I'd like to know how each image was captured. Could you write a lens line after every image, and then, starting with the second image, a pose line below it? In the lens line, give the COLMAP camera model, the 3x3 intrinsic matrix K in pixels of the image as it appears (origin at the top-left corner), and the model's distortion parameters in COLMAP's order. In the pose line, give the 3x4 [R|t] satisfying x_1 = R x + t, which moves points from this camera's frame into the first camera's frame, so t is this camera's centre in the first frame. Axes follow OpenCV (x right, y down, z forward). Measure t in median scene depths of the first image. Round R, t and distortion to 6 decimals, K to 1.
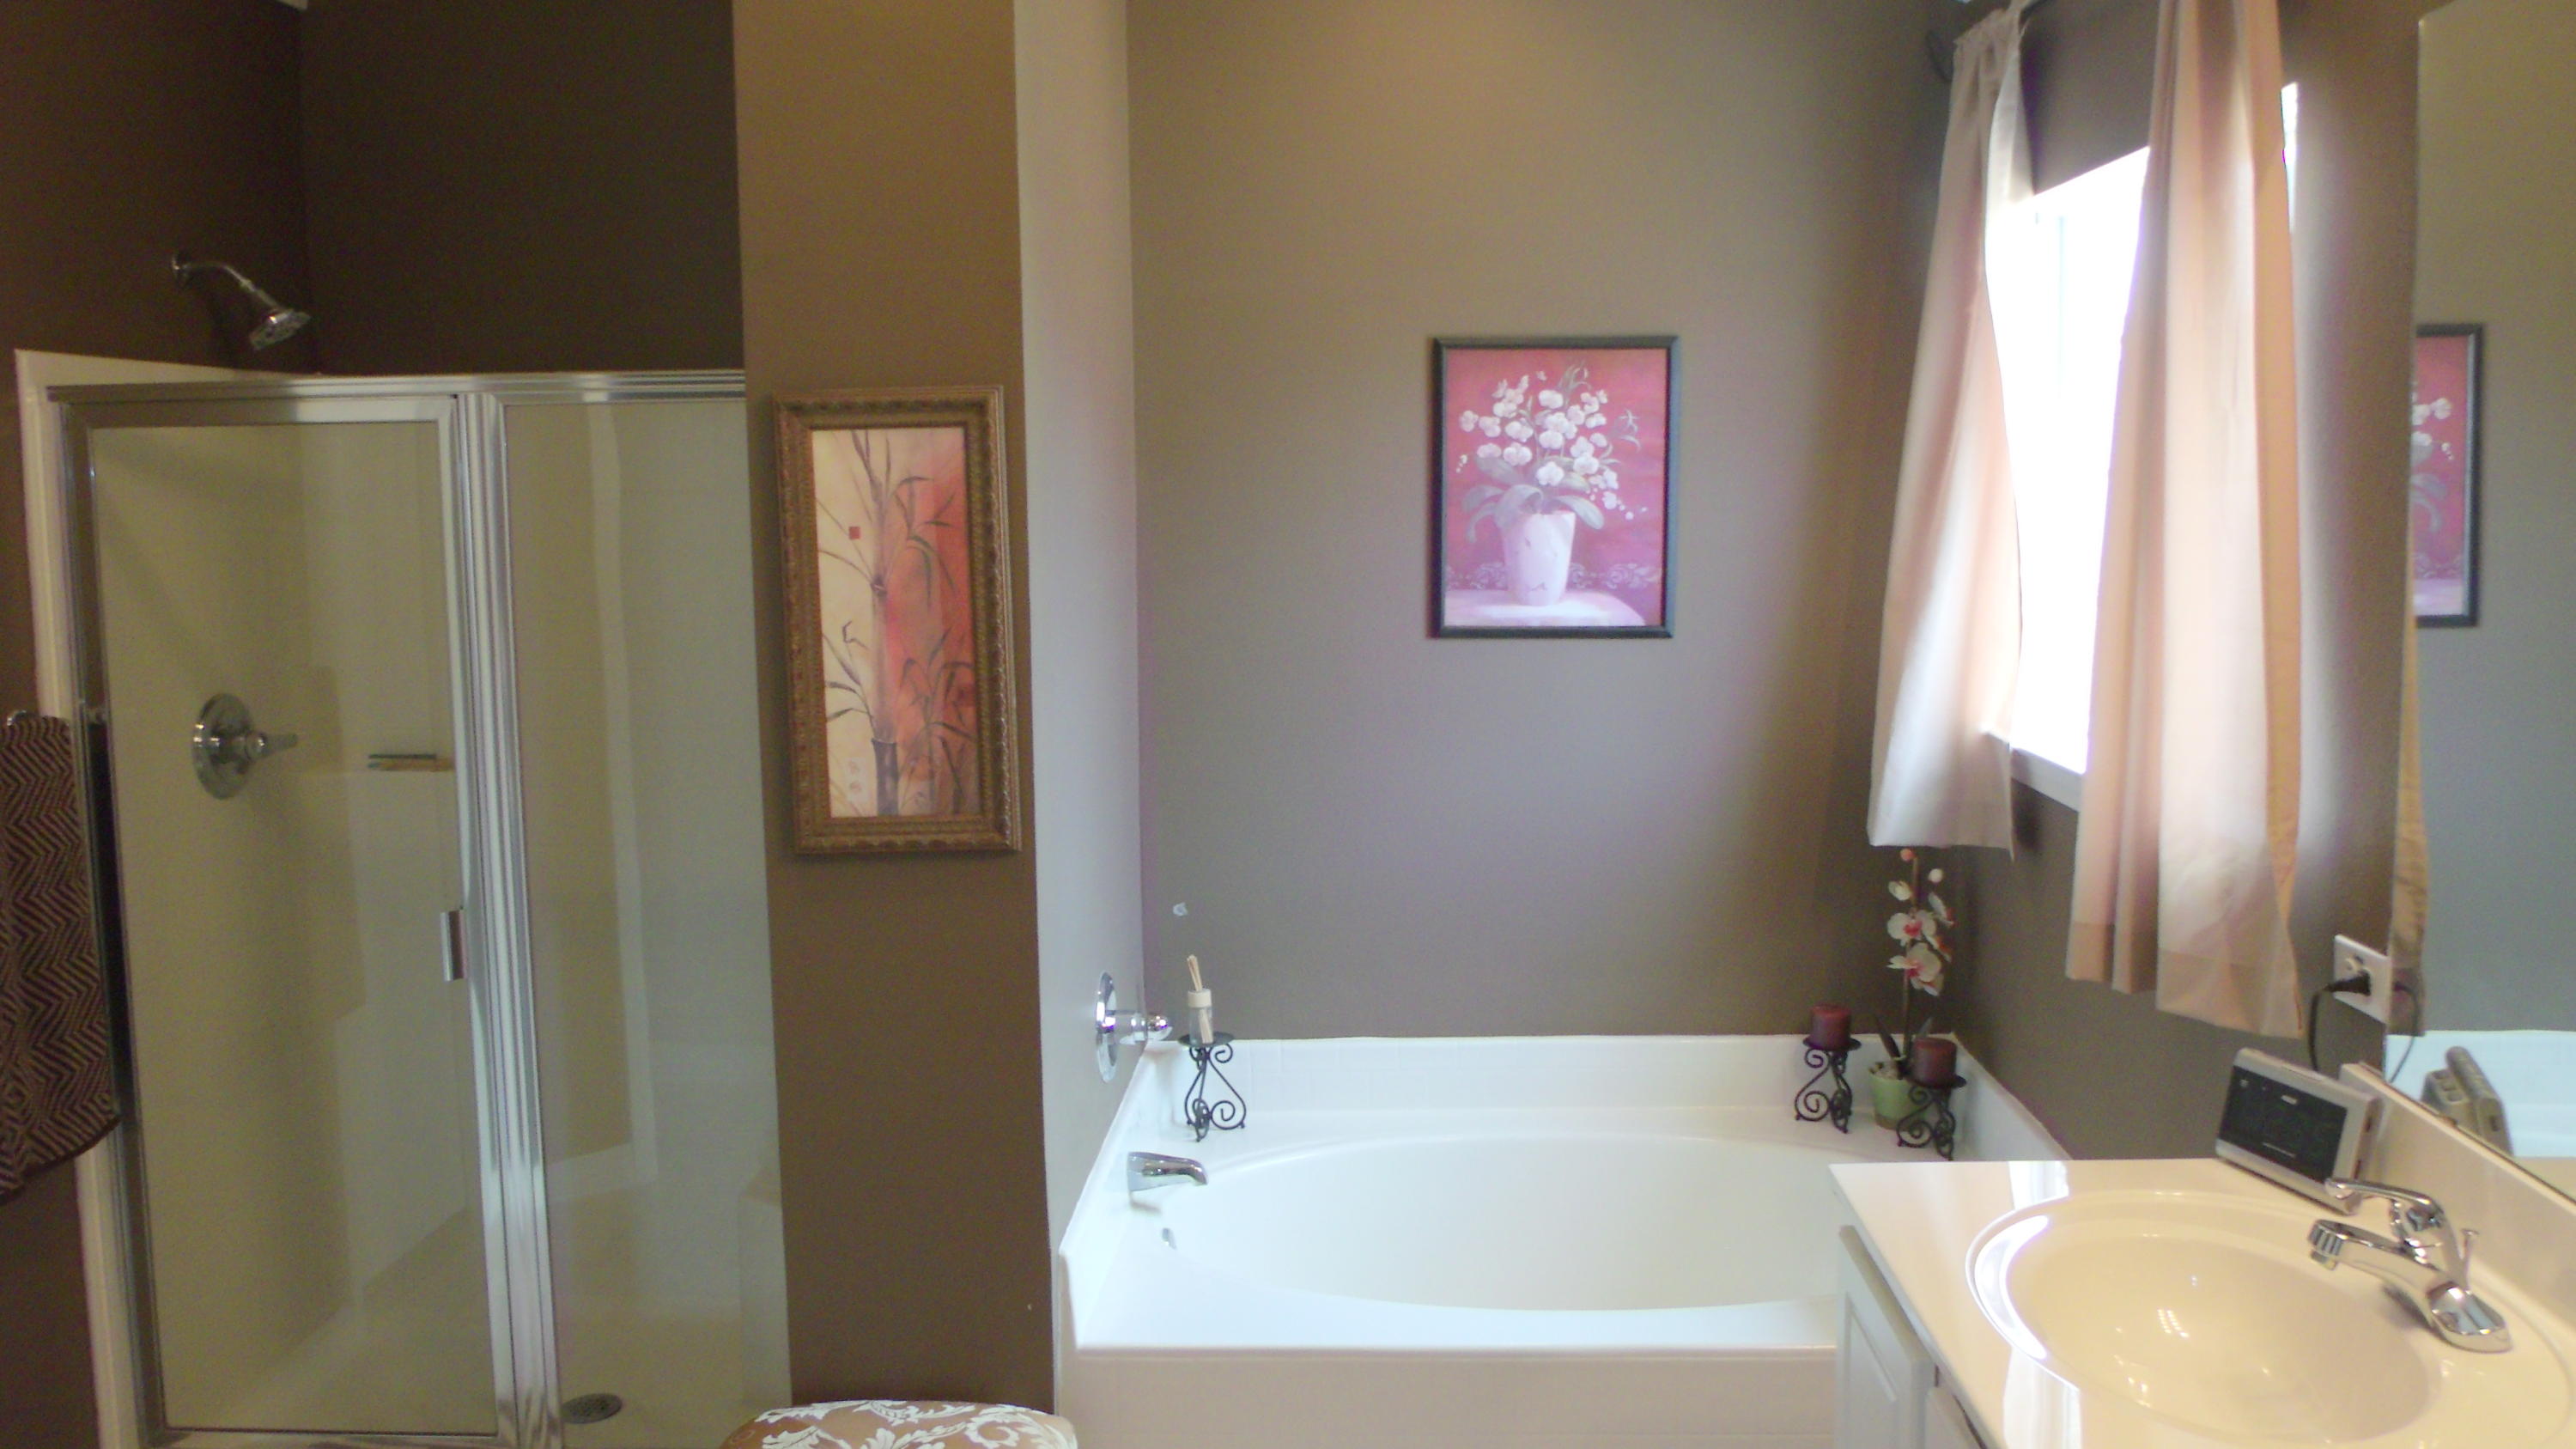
lens RADIAL K [[2034.5, 0, 1291.7], [0, 2034.5, 687.4], [0, 0, 1]] dist [-0.055267, 0.025039]
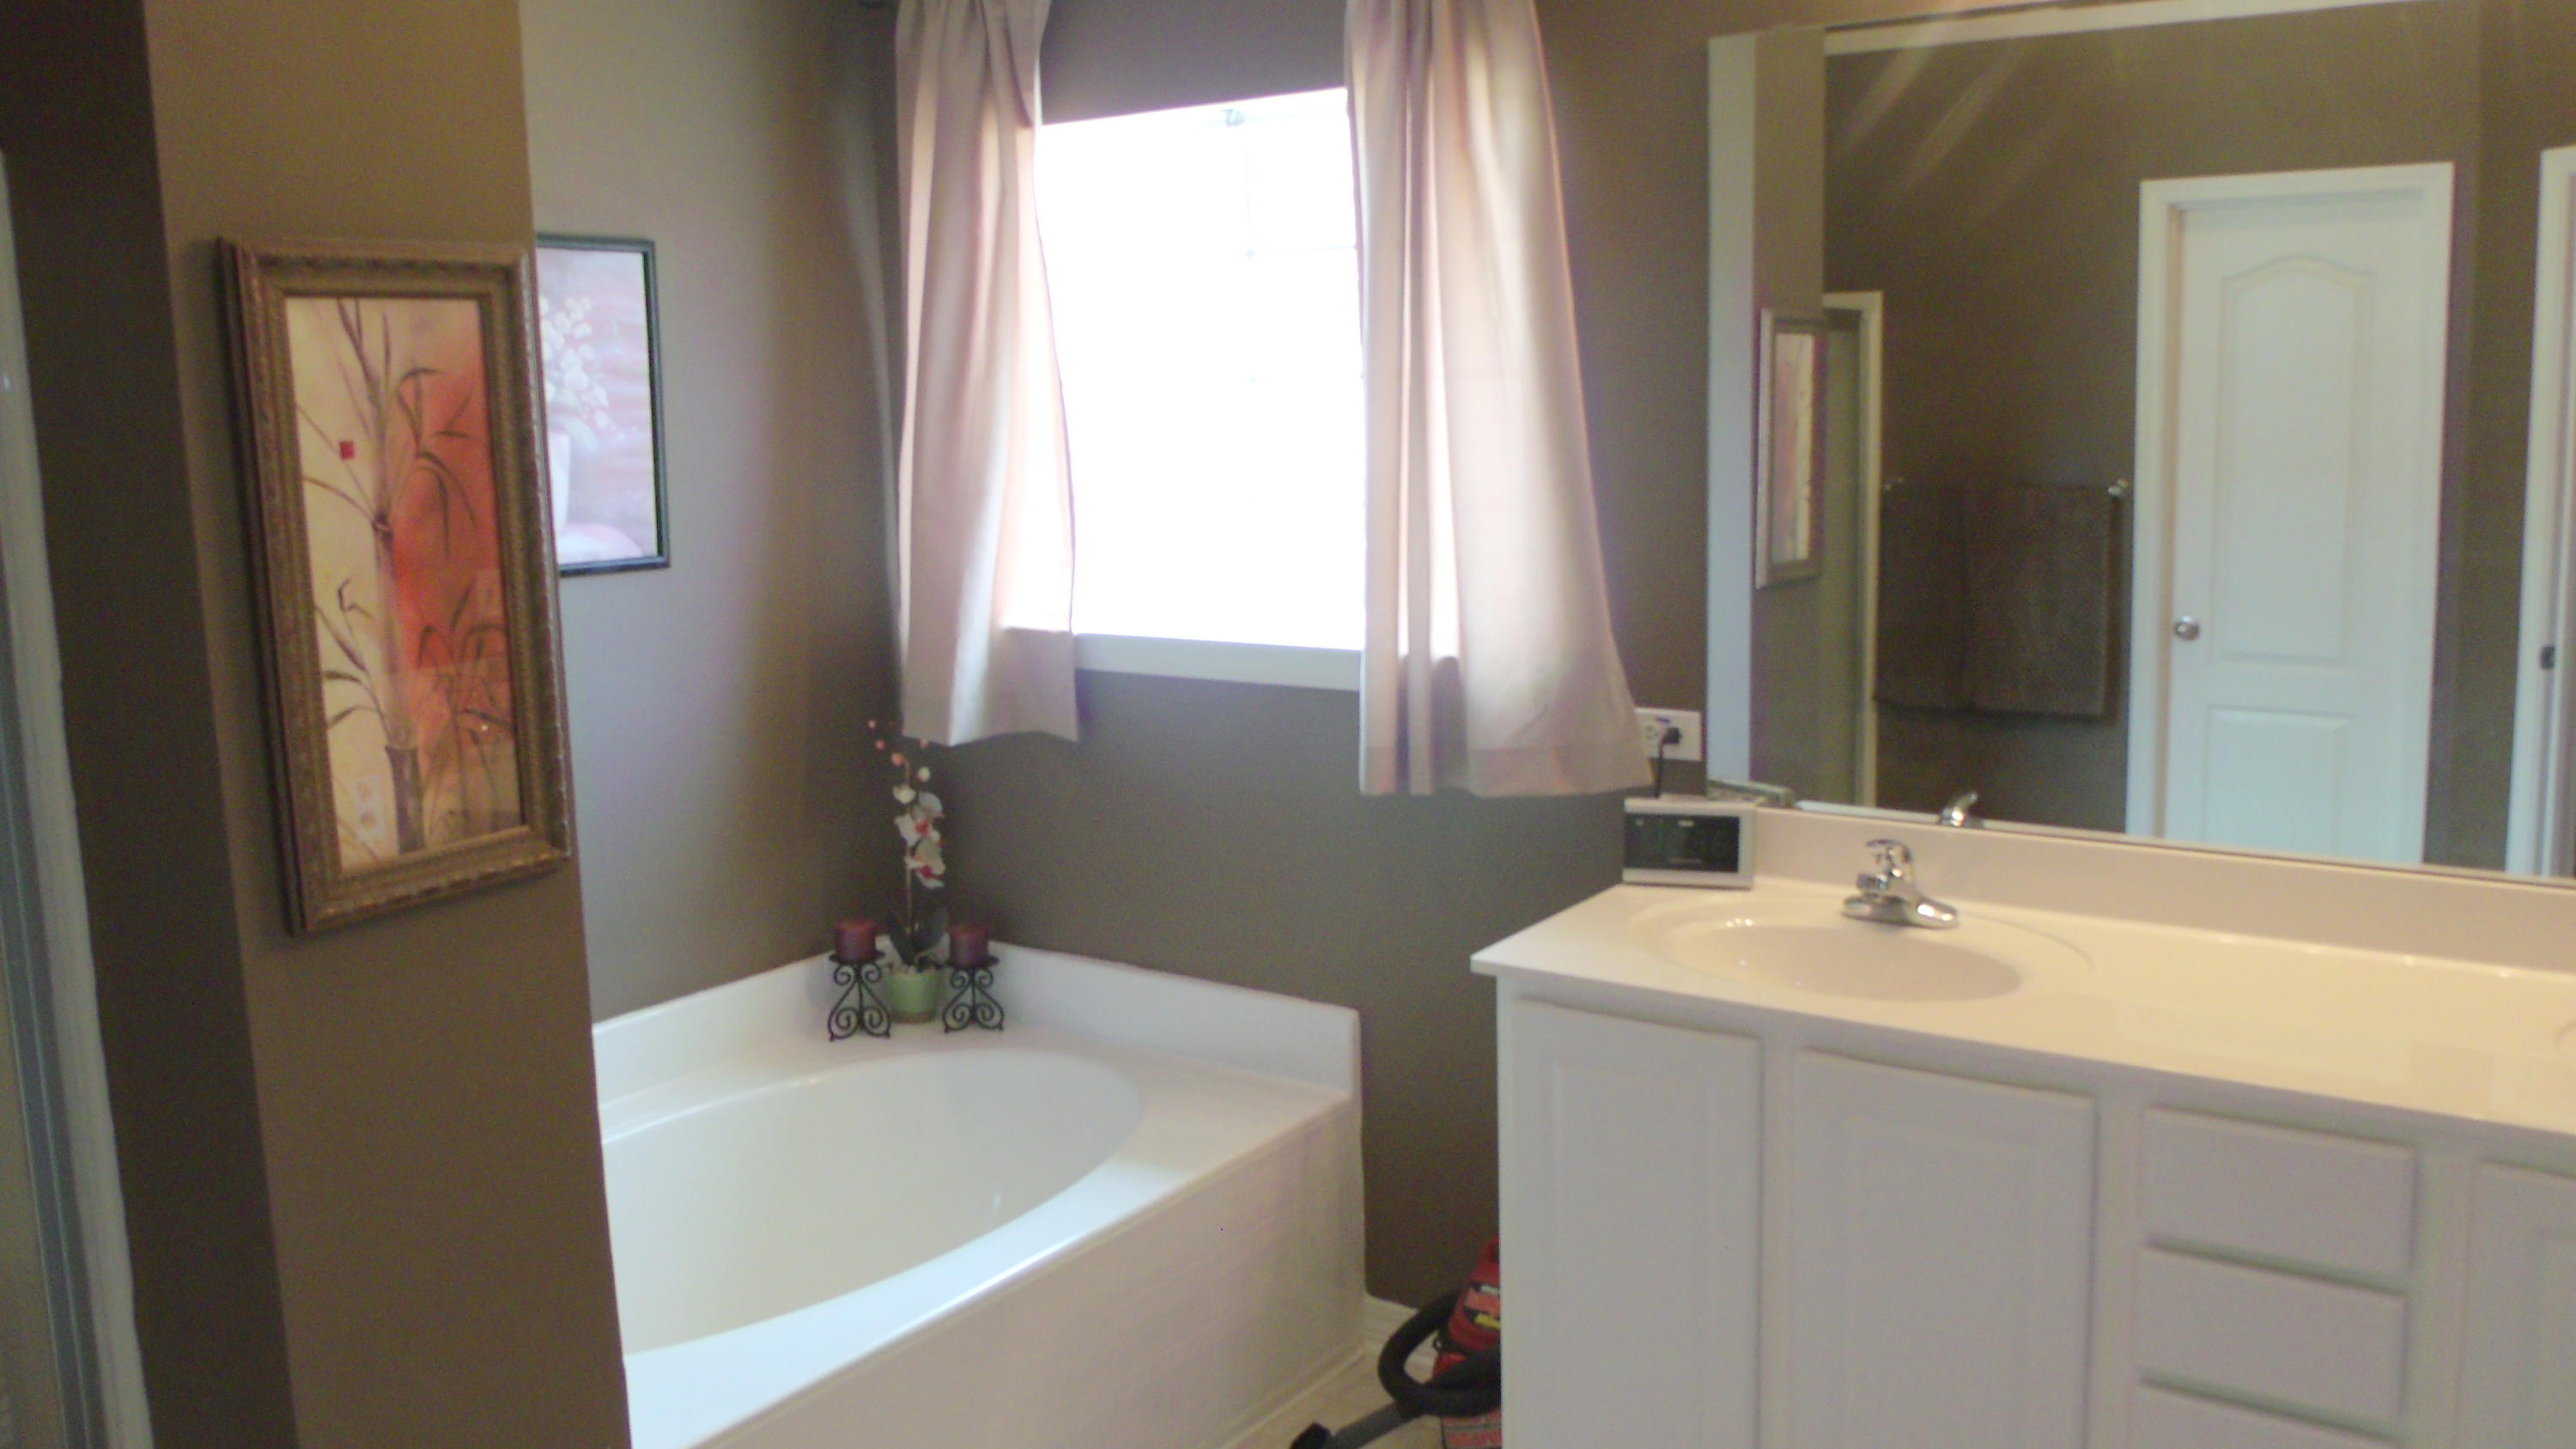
lens RADIAL K [[2034.5, 0, 1321.0], [0, 2034.5, 730.3], [0, 0, 1]] dist [-0.055267, 0.025039]
pose [[0.534417, -0.137373, 0.833983, -0.491416], [0.102681, 0.989948, 0.097265, -0.011610], [-0.838960, 0.033655, 0.543151, 0.283667]]
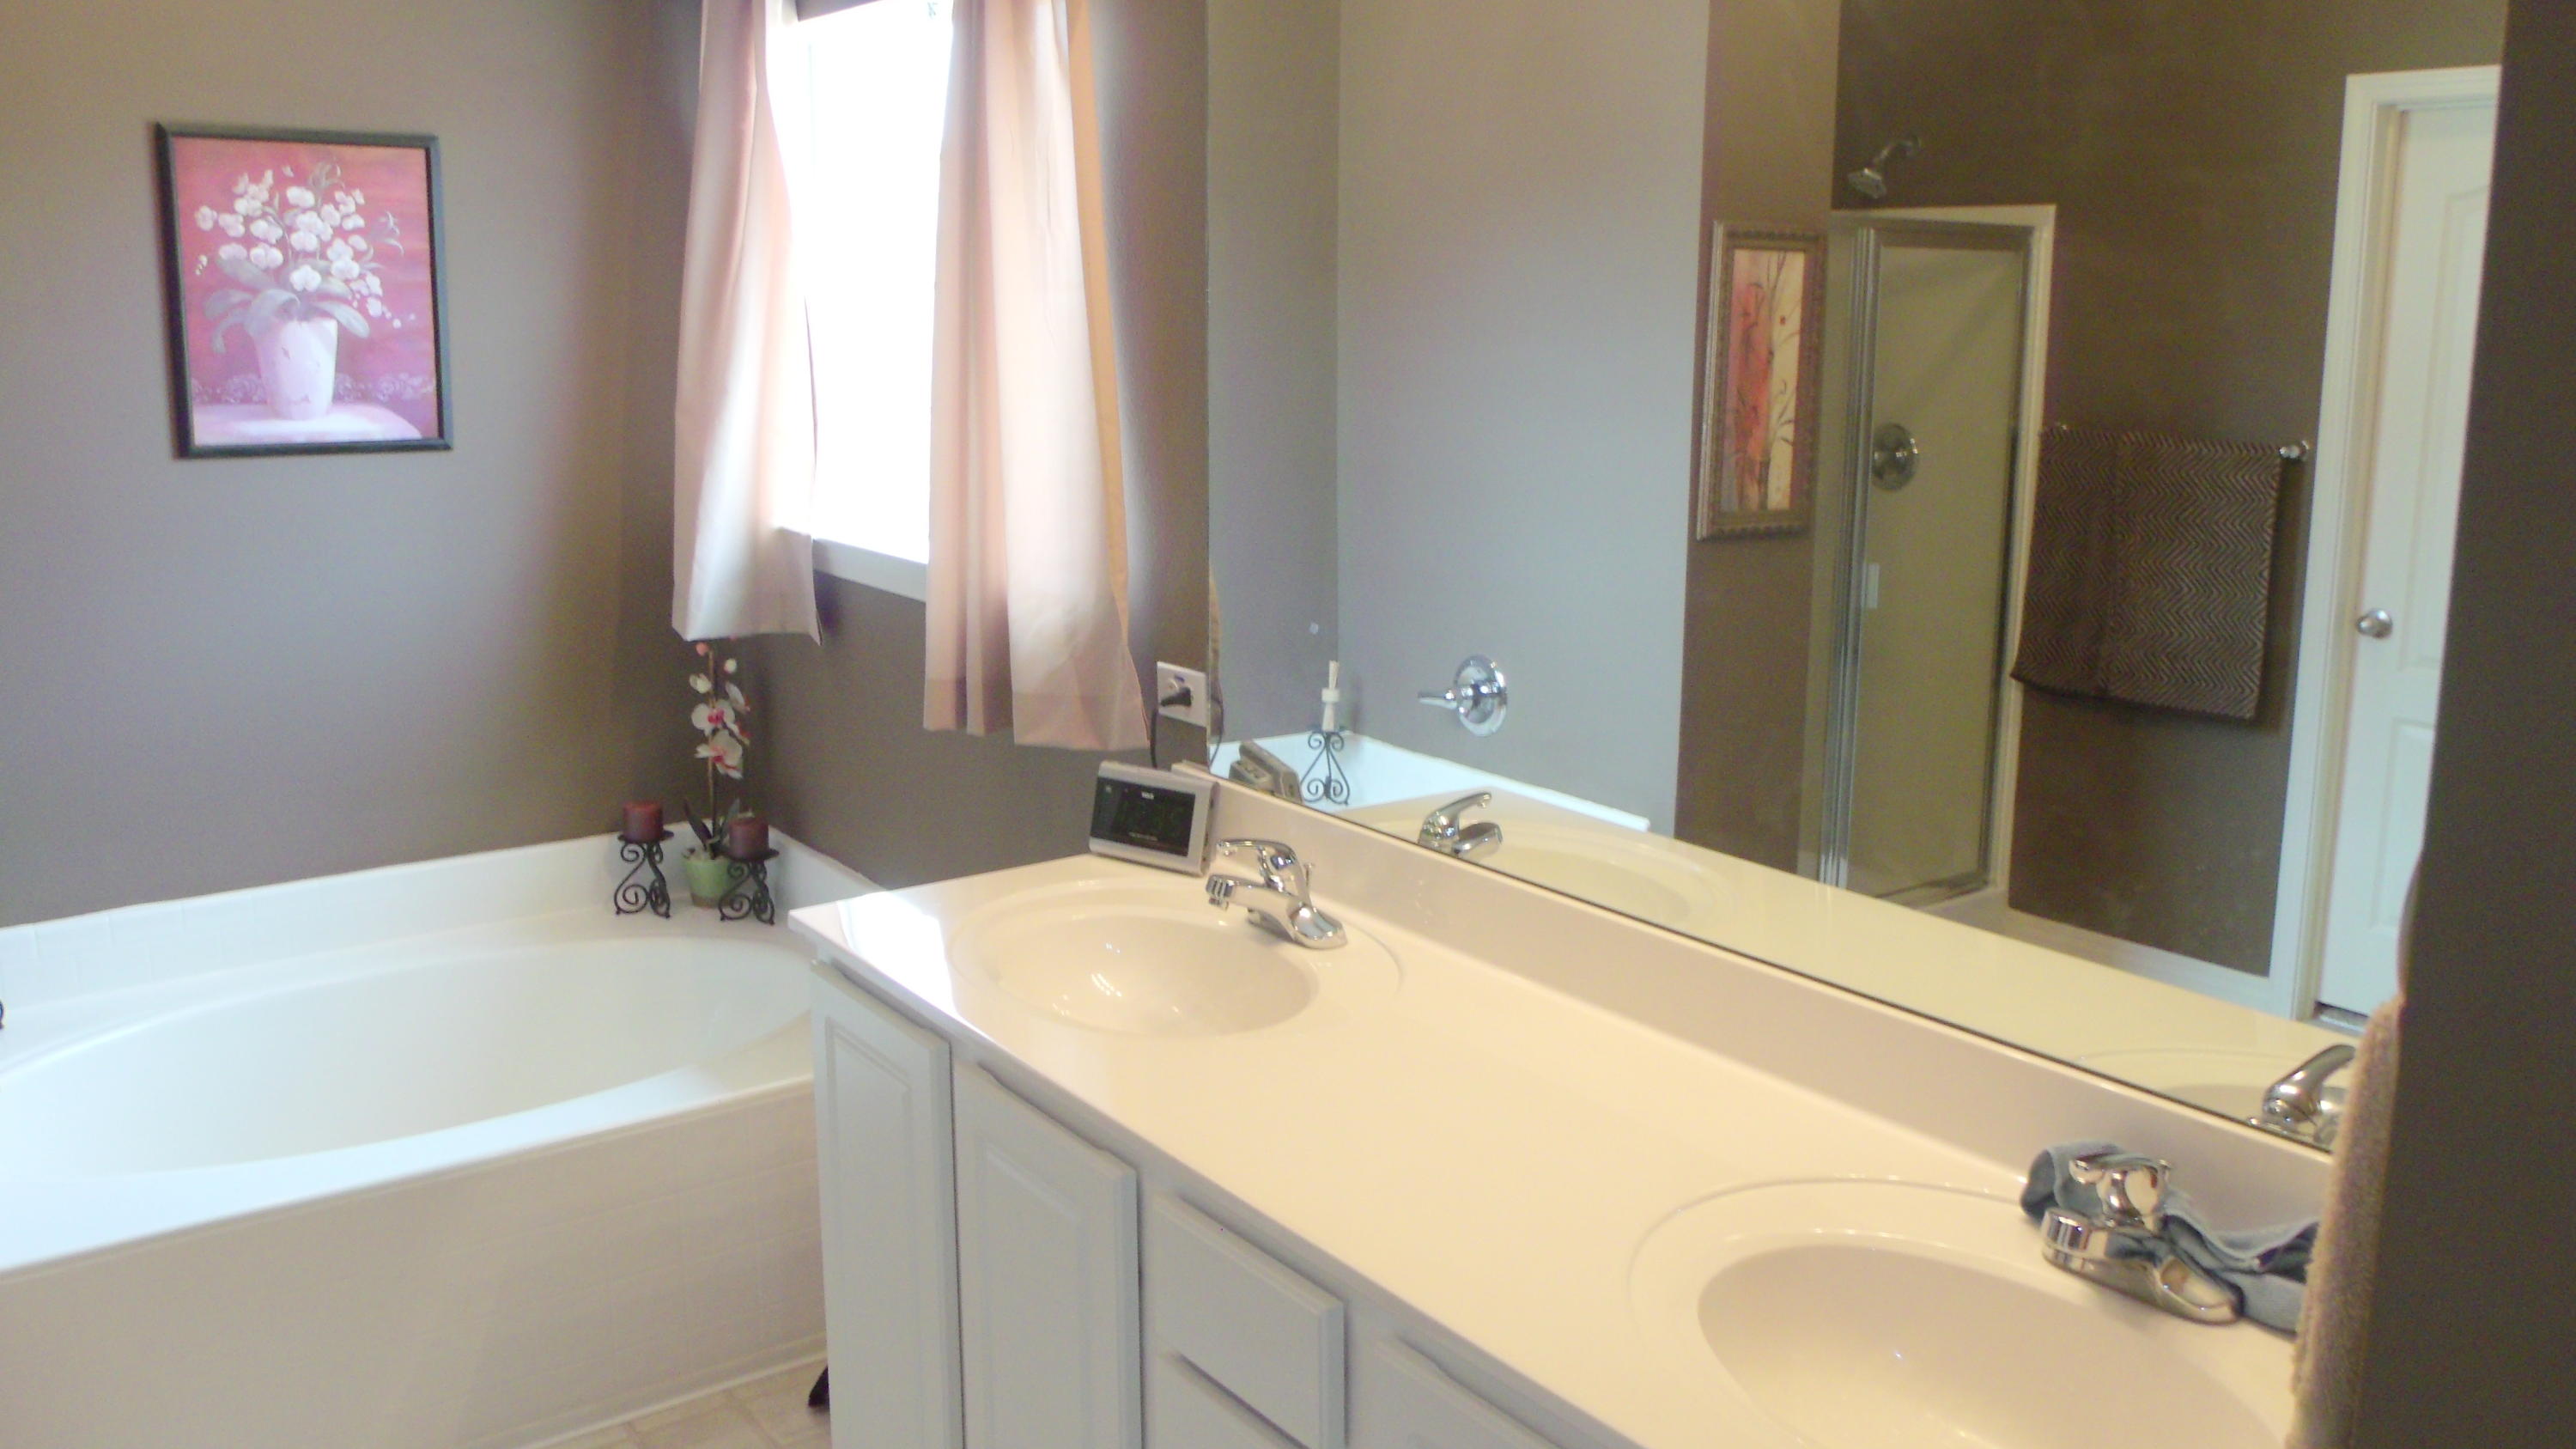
lens RADIAL K [[2034.5, 0, 1296.2], [0, 2034.5, 699.0], [0, 0, 1]] dist [-0.055267, 0.025039]
pose [[0.775615, -0.104056, 0.622570, -0.128343], [0.046480, 0.993056, 0.108073, 0.009752], [-0.629493, -0.054886, 0.775066, -0.015764]]
